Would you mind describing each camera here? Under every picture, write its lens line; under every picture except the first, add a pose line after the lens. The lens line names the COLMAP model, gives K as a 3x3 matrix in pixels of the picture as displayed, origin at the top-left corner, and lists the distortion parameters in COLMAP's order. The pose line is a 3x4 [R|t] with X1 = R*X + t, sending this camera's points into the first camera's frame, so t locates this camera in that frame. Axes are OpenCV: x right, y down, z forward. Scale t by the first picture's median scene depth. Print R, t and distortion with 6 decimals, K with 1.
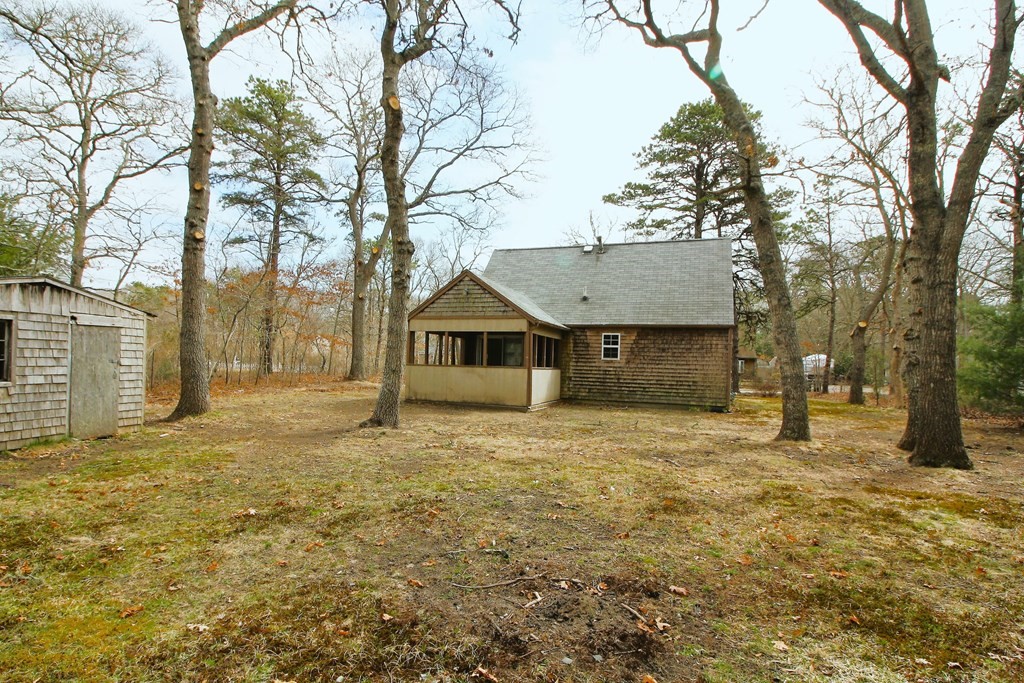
lens RADIAL K [[481.3, 0, 519.2], [0, 481.3, 341.6], [0, 0, 1]] dist [-0.001693, -0.016243]
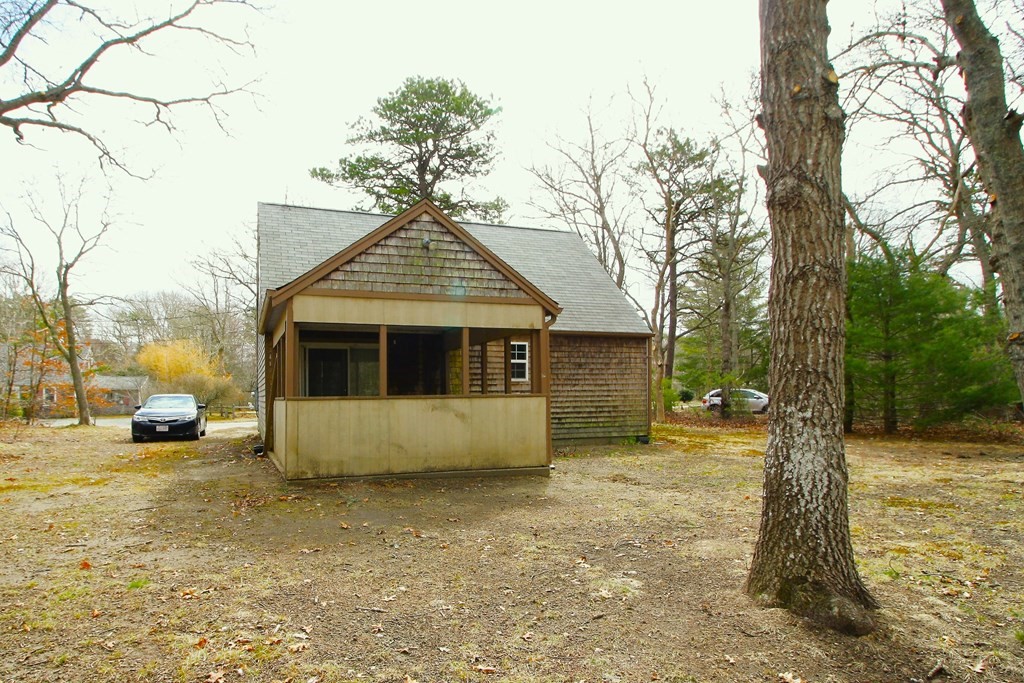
lens RADIAL K [[555.1, 0, 511.9], [0, 555.1, 371.4], [0, 0, 1]] dist [-0.002693, -0.000960]
pose [[0.812730, -0.013338, 0.582488, -0.362095], [0.005446, 0.999868, 0.015297, 0.016525], [-0.582616, -0.009260, 0.812695, 0.480083]]
